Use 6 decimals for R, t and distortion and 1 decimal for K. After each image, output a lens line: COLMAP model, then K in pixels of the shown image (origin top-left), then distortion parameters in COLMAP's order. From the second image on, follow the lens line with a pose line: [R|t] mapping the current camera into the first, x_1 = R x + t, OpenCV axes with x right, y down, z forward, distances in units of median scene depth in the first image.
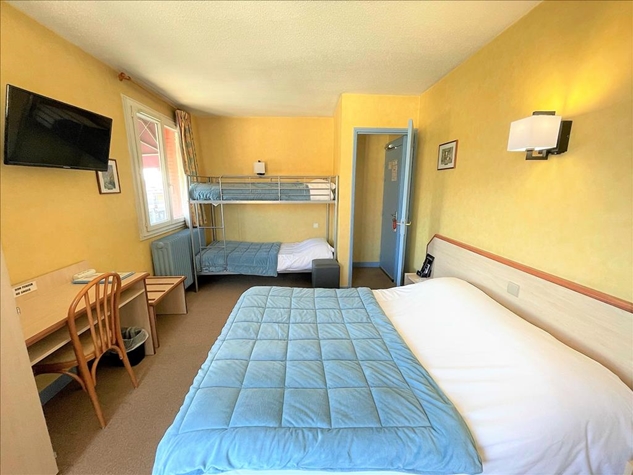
lens RADIAL K [[255.3, 0, 314.6], [0, 255.3, 239.5], [0, 0, 1]] dist [-0.010553, -0.000532]
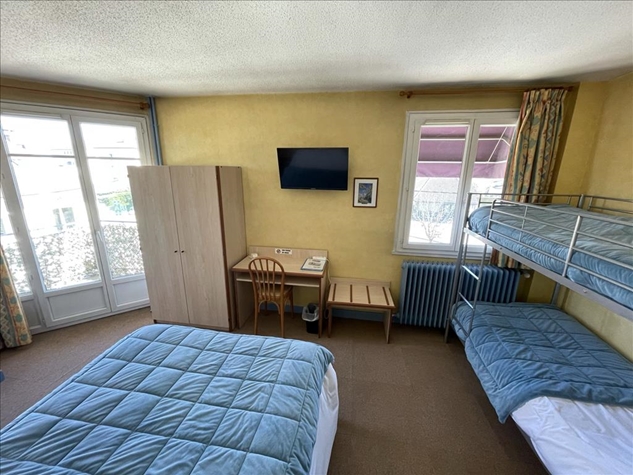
lens RADIAL K [[255.3, 0, 313.3], [0, 255.3, 237.1], [0, 0, 1]] dist [-0.010553, -0.000532]
pose [[-0.200728, 0.226113, -0.953195, 0.402621], [-0.211925, 0.939936, 0.267596, -0.309859], [0.956450, 0.255720, -0.140752, 0.950093]]
